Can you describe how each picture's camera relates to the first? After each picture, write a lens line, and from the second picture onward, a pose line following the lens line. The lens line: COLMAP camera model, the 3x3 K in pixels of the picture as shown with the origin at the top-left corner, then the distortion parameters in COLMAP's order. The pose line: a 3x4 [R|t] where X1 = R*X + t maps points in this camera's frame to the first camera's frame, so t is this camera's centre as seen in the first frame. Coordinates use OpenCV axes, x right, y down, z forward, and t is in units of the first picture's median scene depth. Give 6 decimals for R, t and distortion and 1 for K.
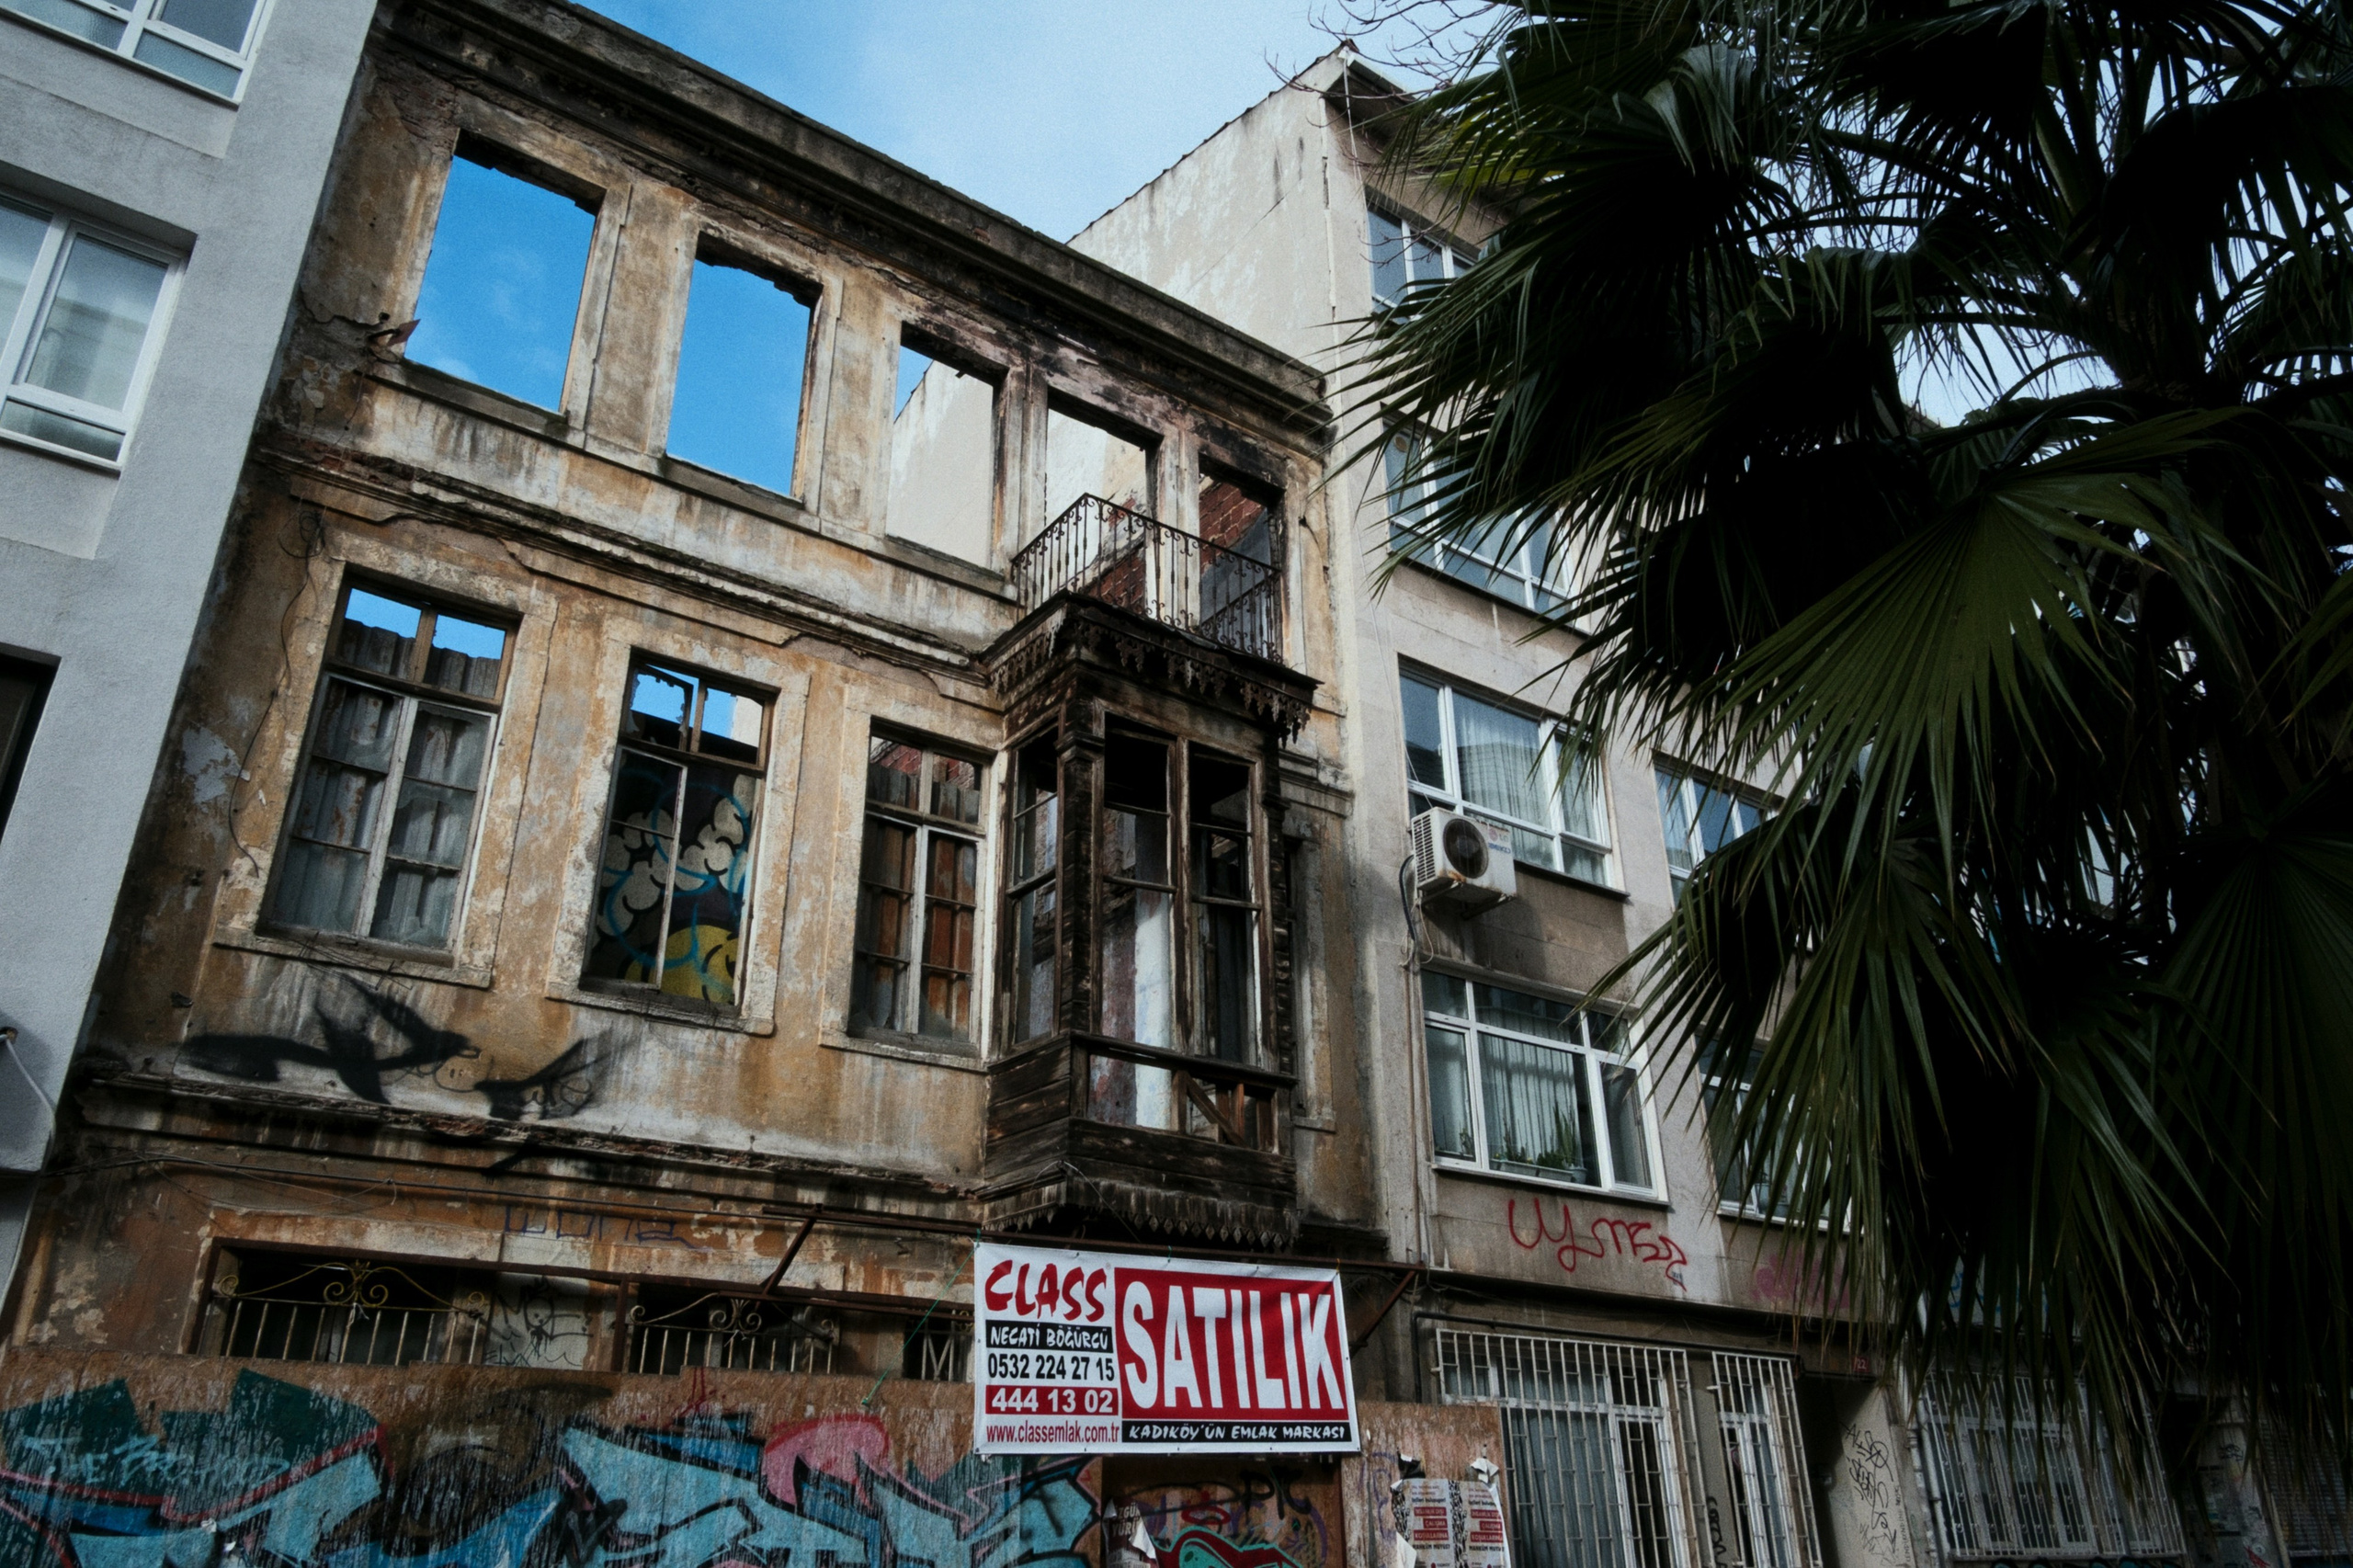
lens RADIAL K [[1615.0, 0, 1175.7], [0, 1615.0, 785.6], [0, 0, 1]] dist [0.018319, -0.019078]
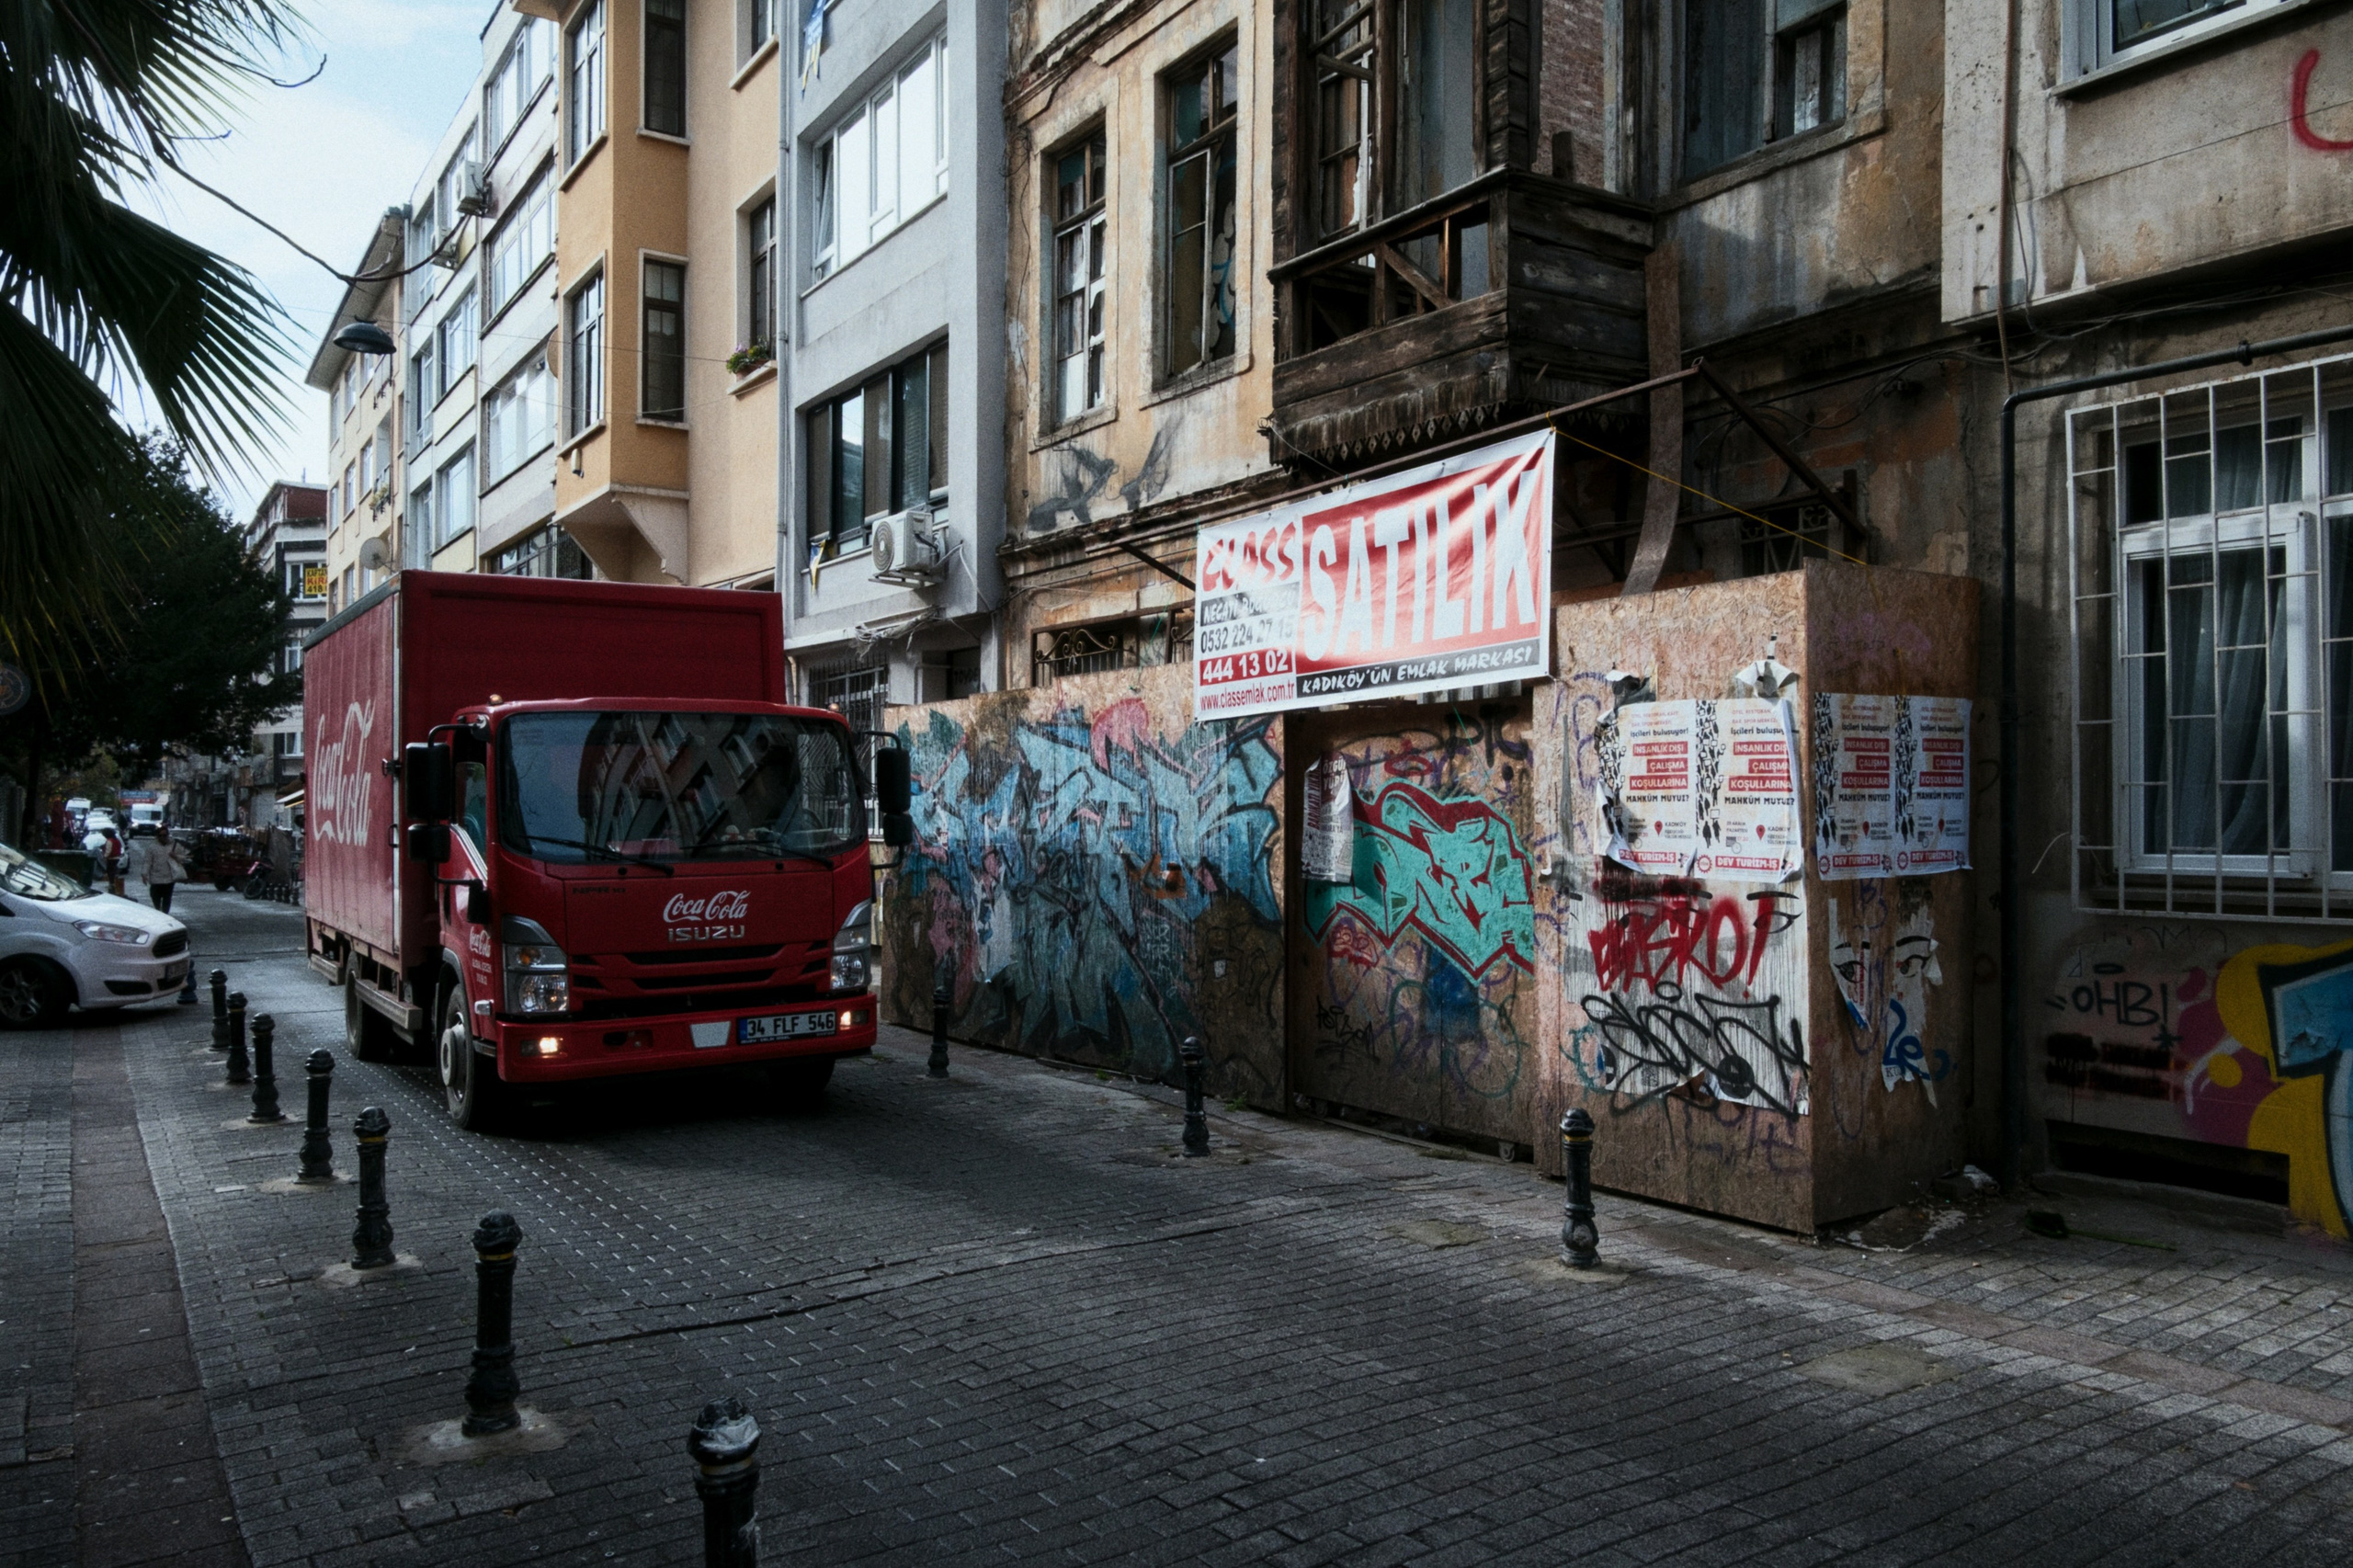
lens RADIAL K [[1615.0, 0, 1177.0], [0, 1615.0, 792.5], [0, 0, 1]] dist [0.018319, -0.019078]
pose [[-0.018430, -0.001748, -0.999829, 0.896291], [0.430494, 0.902543, -0.009513, 0.434800], [0.902405, -0.430595, -0.015881, 0.931893]]
